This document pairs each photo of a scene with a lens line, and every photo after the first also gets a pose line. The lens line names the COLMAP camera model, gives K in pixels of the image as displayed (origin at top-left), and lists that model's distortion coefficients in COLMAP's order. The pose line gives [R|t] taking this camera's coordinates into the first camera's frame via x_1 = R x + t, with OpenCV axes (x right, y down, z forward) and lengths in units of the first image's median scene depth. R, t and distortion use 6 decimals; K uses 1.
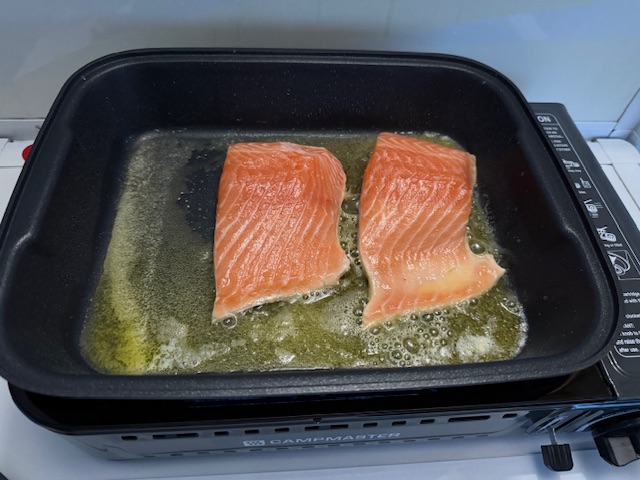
lens RADIAL K [[465.0, 0, 319.6], [0, 465.0, 243.4], [0, 0, 1]] dist [-0.054247, -0.007071]
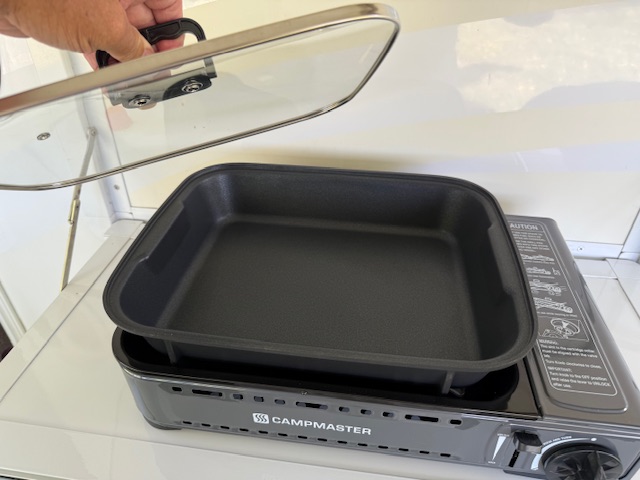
lens RADIAL K [[465.0, 0, 316.1], [0, 465.0, 233.7], [0, 0, 1]] dist [-0.054247, -0.007071]
pose [[0.976544, 0.075015, -0.201826, 0.188575], [-0.136080, 0.941435, -0.308516, 0.243973], [0.166863, 0.328744, 0.929561, -0.307303]]
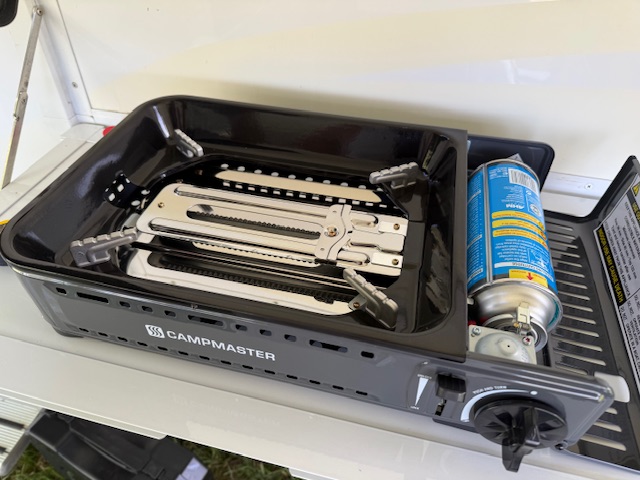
lens RADIAL K [[465.0, 0, 322.4], [0, 465.0, 240.9], [0, 0, 1]] dist [-0.054247, -0.007071]
pose [[0.954811, 0.175588, -0.239802, 0.387856], [-0.220696, 0.959269, -0.176341, 0.248715], [0.199072, 0.221295, 0.954672, -0.069717]]
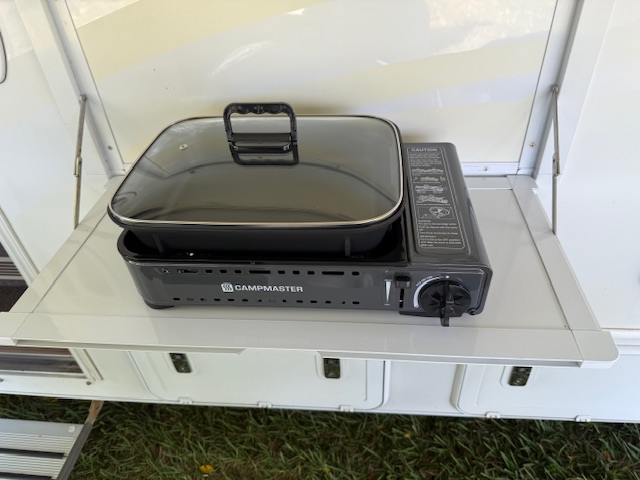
lens RADIAL K [[465.0, 0, 331.7], [0, 465.0, 240.0], [0, 0, 1]] dist [-0.054247, -0.007071]
pose [[0.986265, 0.014643, -0.164520, 0.466142], [-0.054215, 0.969576, -0.238712, 0.520135], [0.156020, 0.244353, 0.957053, -0.649768]]
